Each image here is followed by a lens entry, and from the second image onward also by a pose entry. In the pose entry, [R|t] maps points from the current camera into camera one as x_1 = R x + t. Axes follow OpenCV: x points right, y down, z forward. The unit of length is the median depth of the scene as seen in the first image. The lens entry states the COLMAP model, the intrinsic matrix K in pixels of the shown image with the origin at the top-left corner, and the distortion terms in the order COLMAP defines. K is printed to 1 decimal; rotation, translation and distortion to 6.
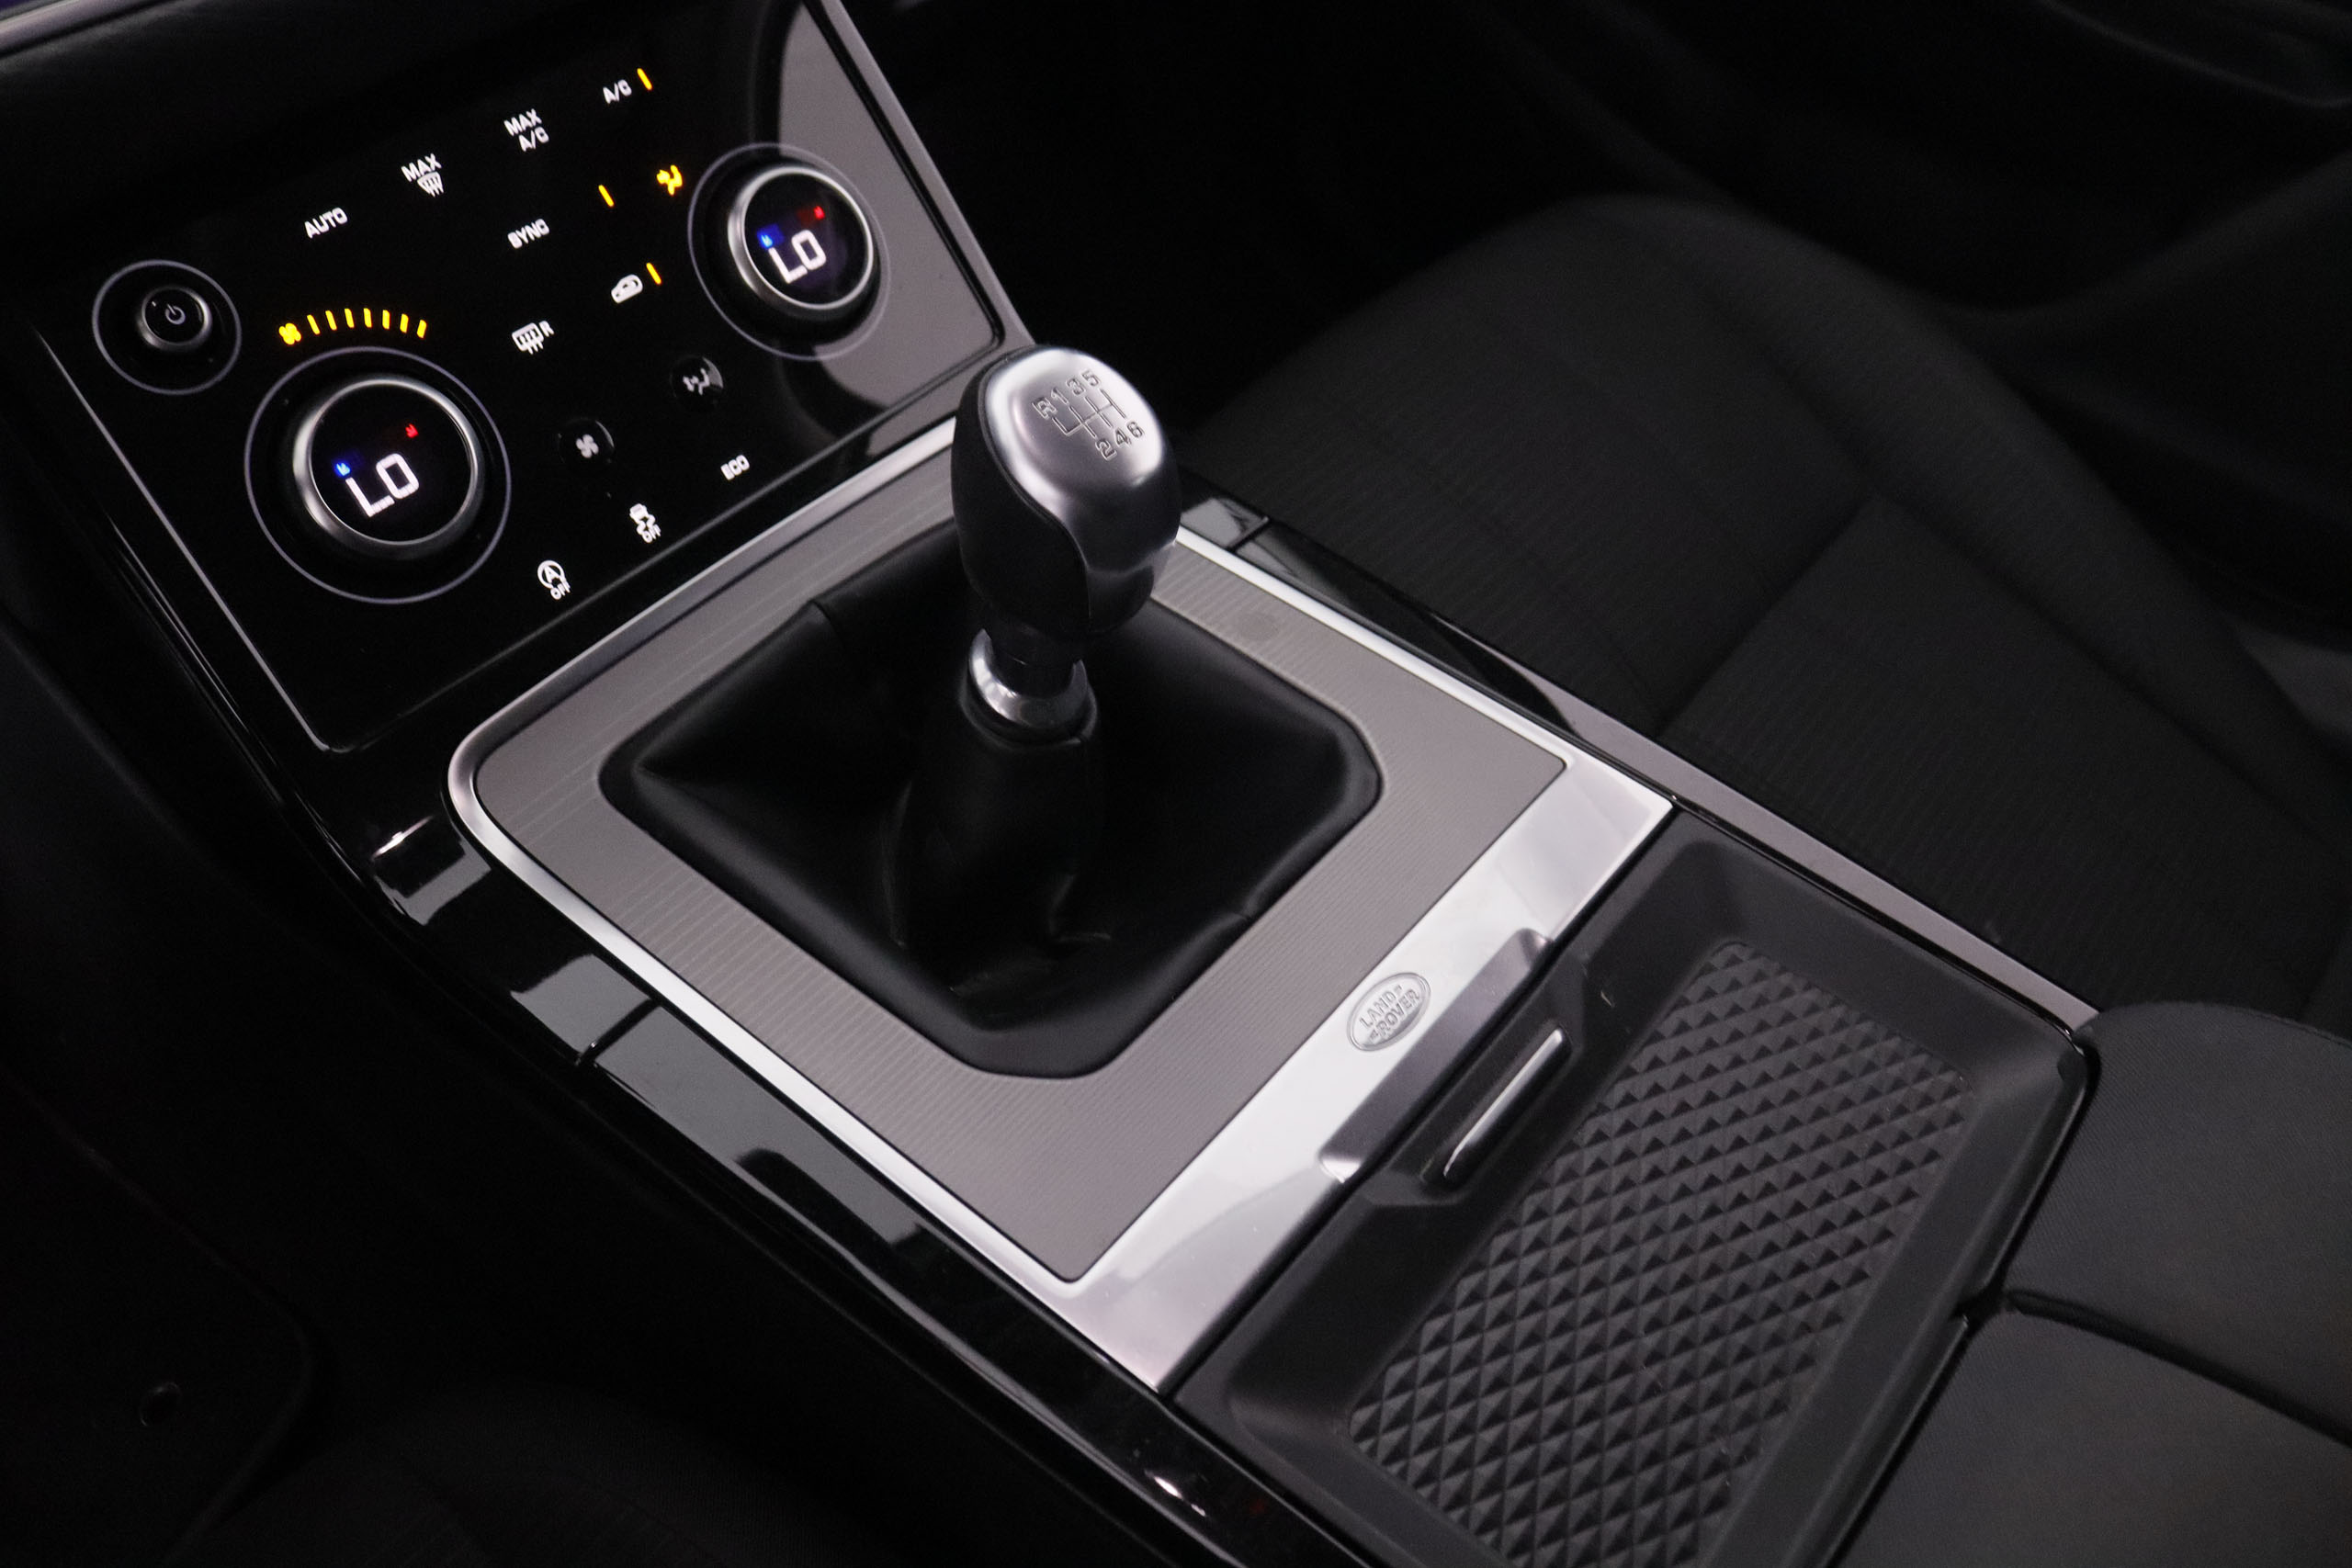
lens RADIAL K [[1938.4, 0, 1174.9], [0, 1938.4, 737.1], [0, 0, 1]] dist [-0.146980, 0.096313]
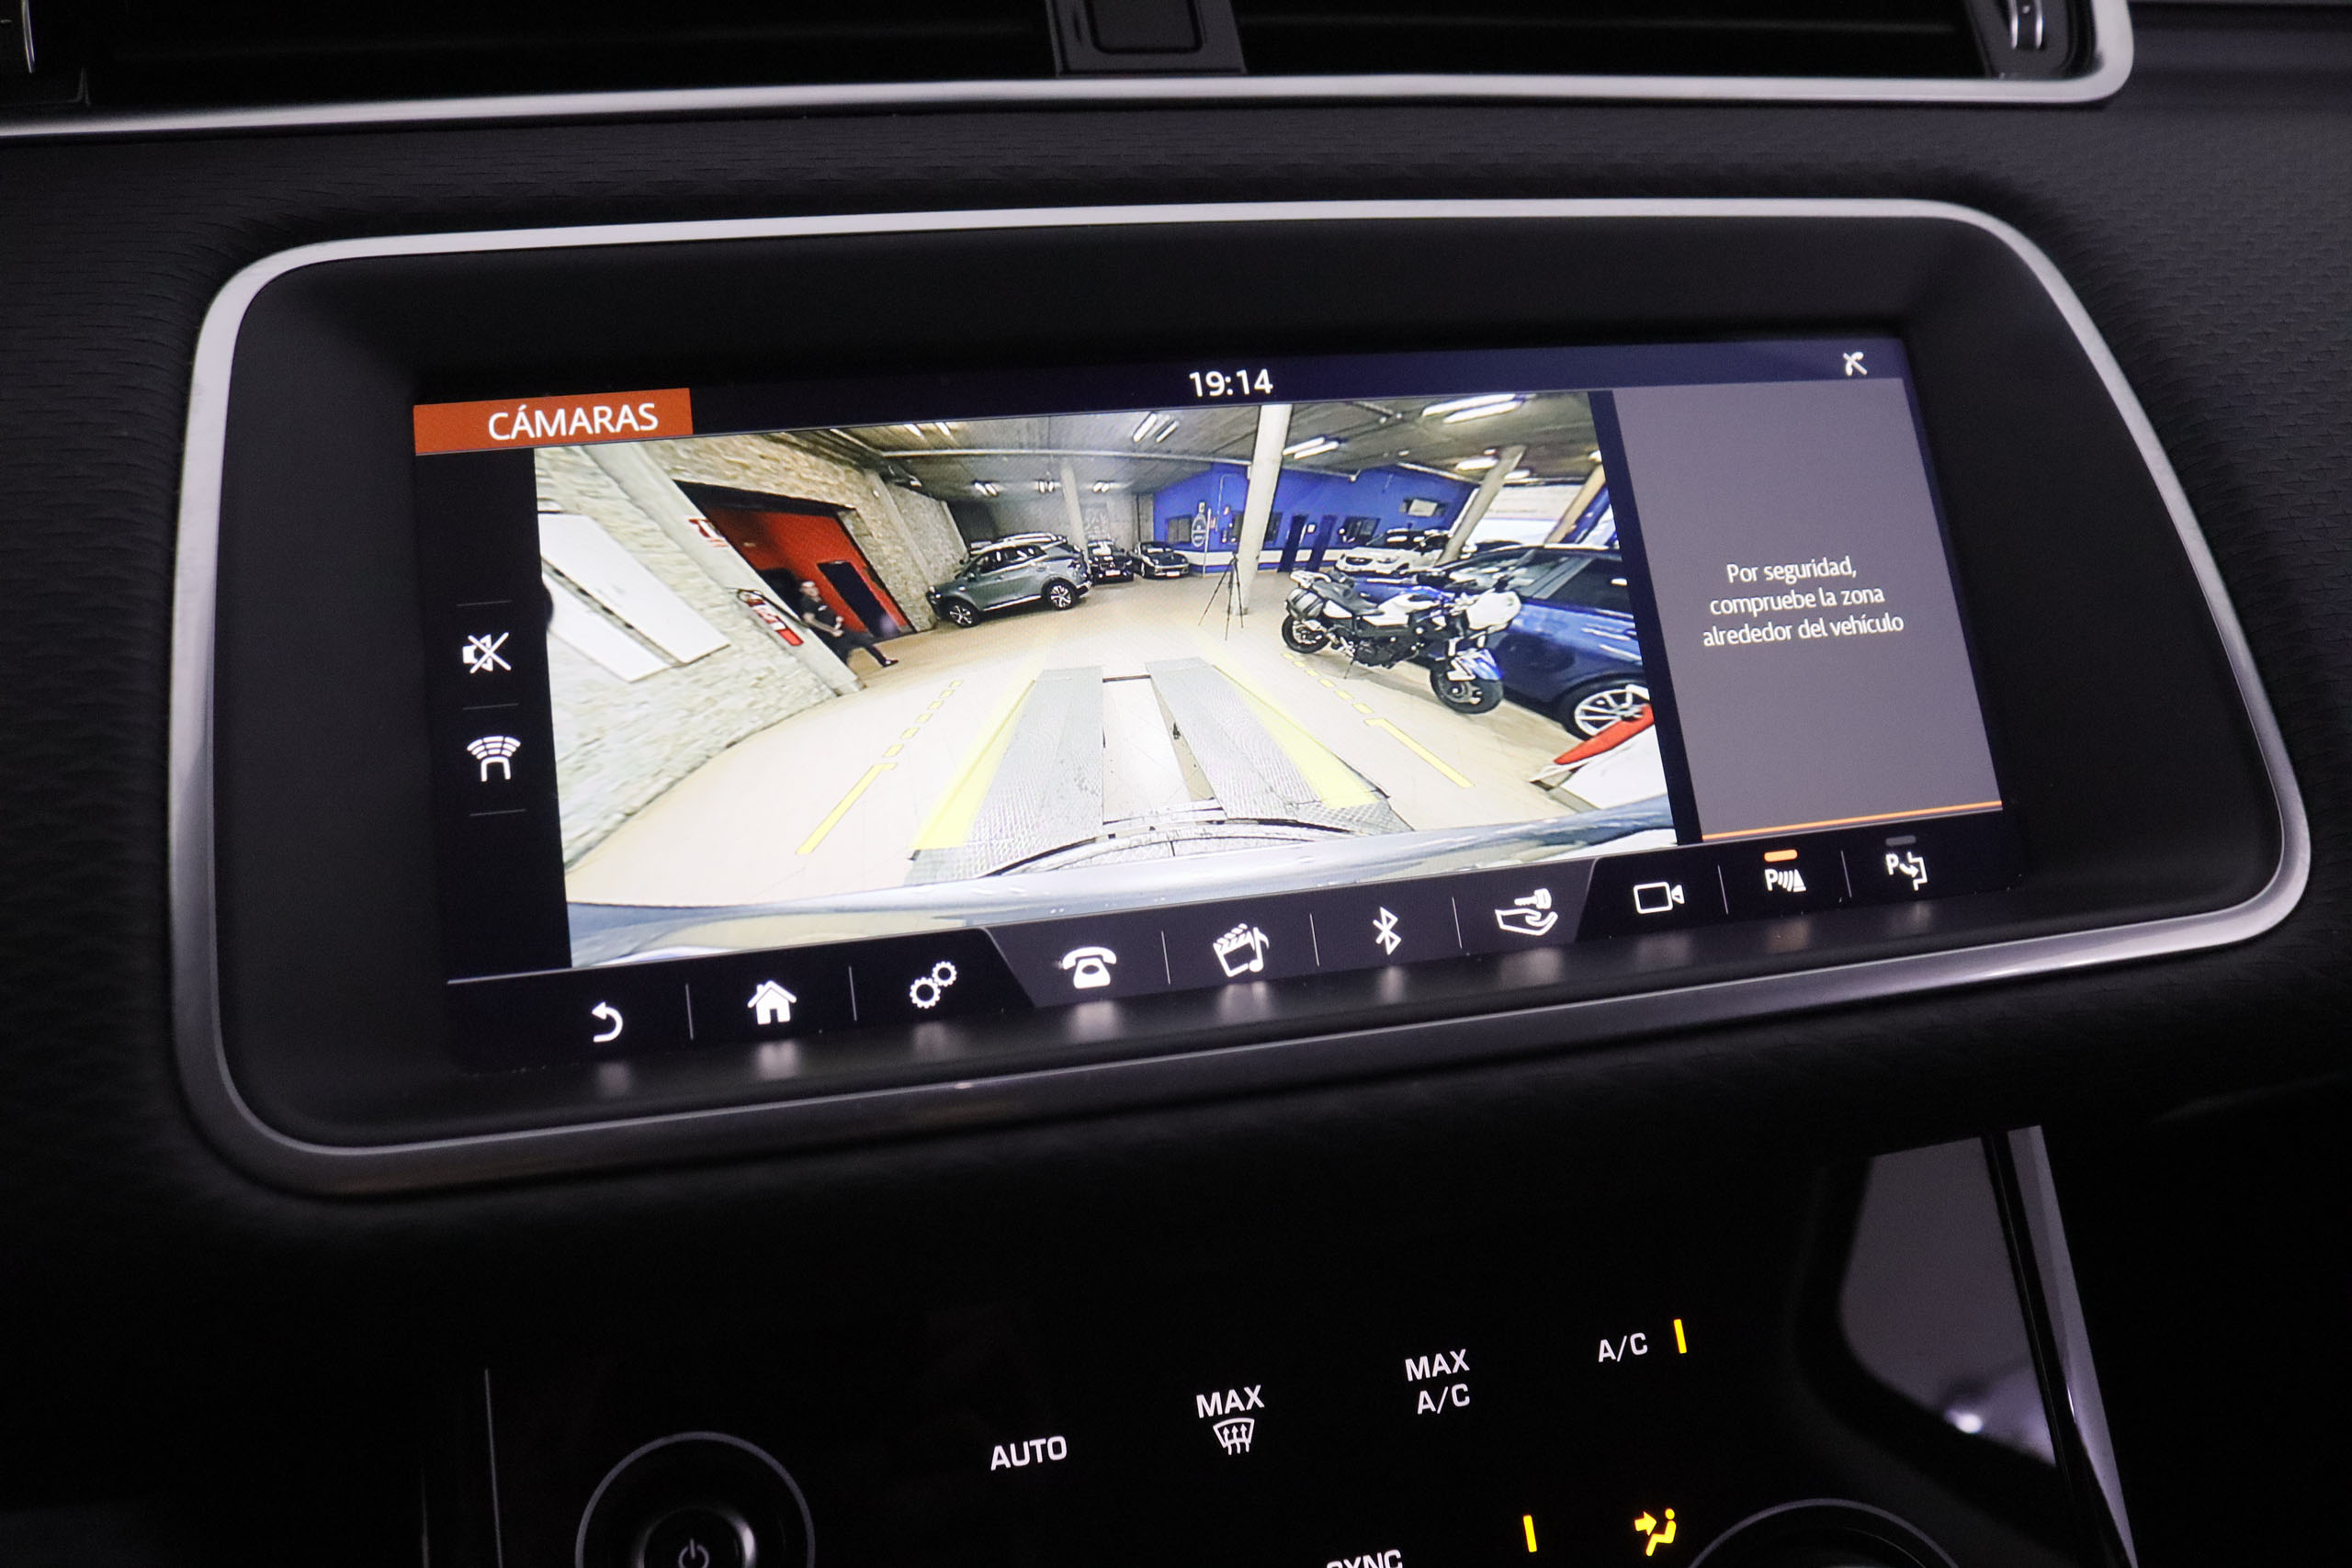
lens RADIAL K [[1938.4, 0, 1170.1], [0, 1938.4, 768.3], [0, 0, 1]] dist [-0.146980, 0.096313]
pose [[0.801055, 0.253370, -0.542324, -0.149631], [-0.418500, 0.884832, -0.204770, -0.342075], [0.427983, 0.390995, 0.814834, 0.442178]]
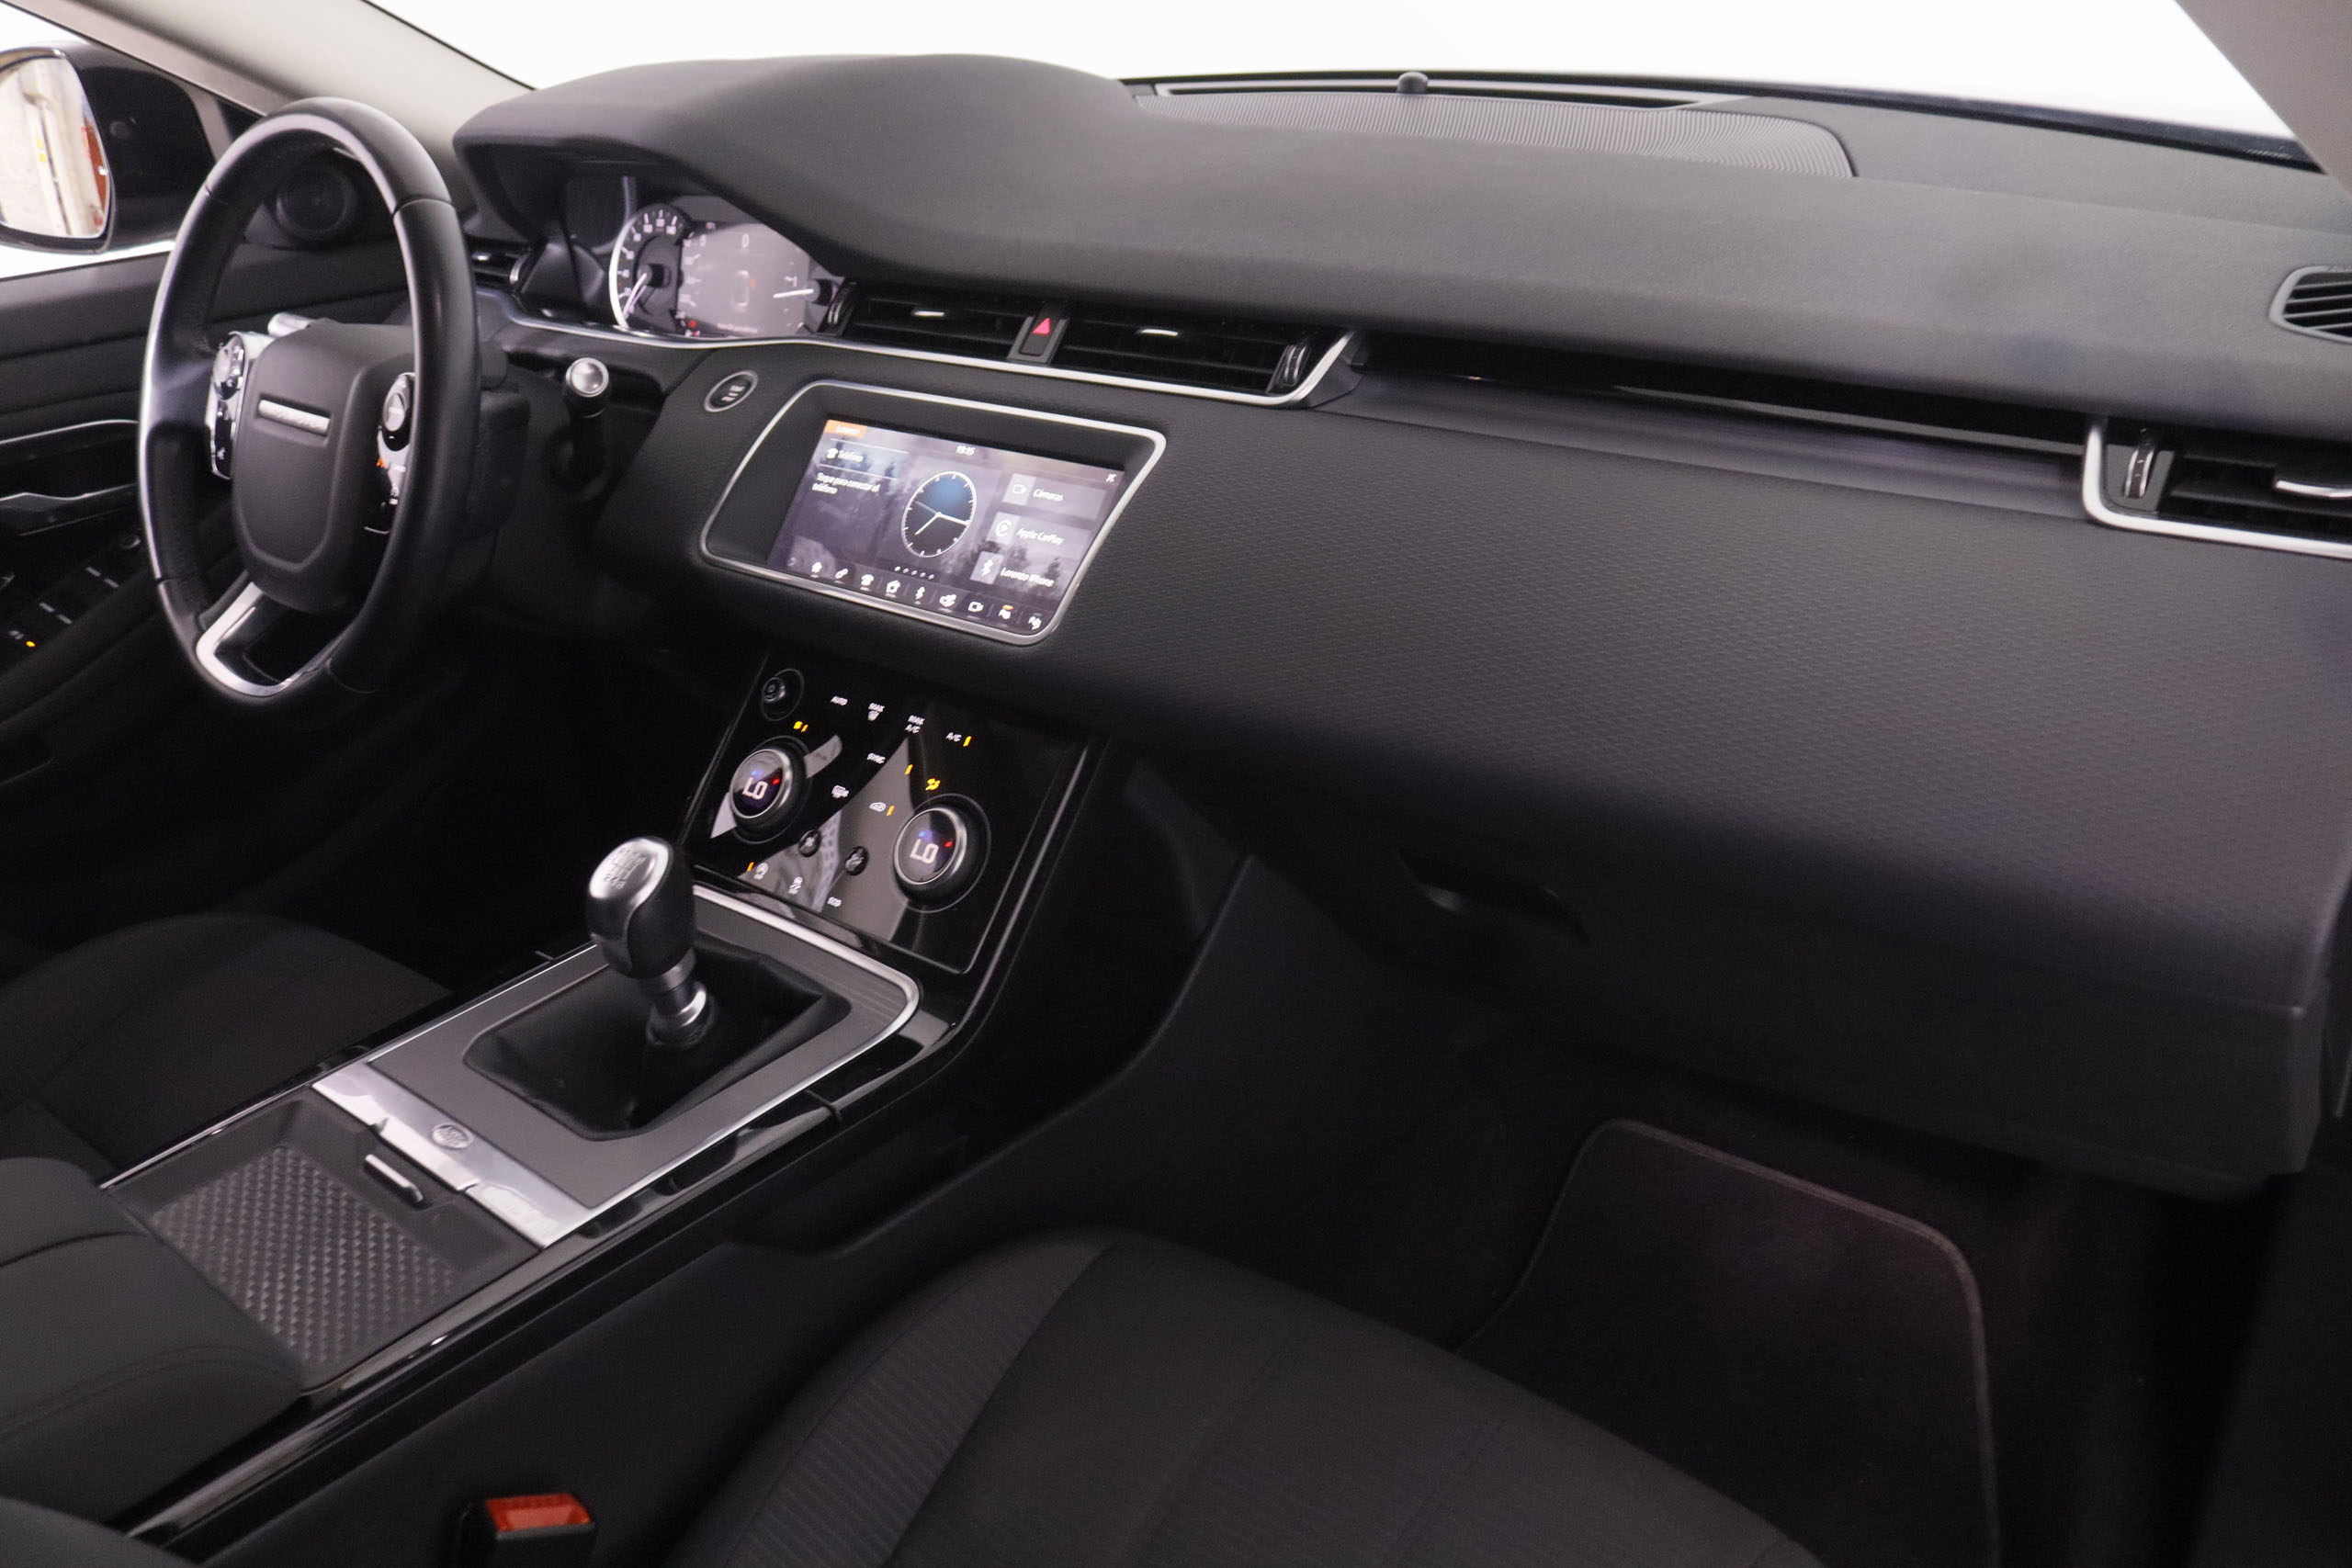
lens RADIAL K [[1858.7, 0, 1166.0], [0, 1858.7, 780.9], [0, 0, 1]] dist [-0.040615, 0.000456]
pose [[-0.017646, 0.387158, -0.921844, 1.561098], [-0.671447, 0.678566, 0.297838, -1.085810], [0.740843, 0.624225, 0.247983, 0.760224]]
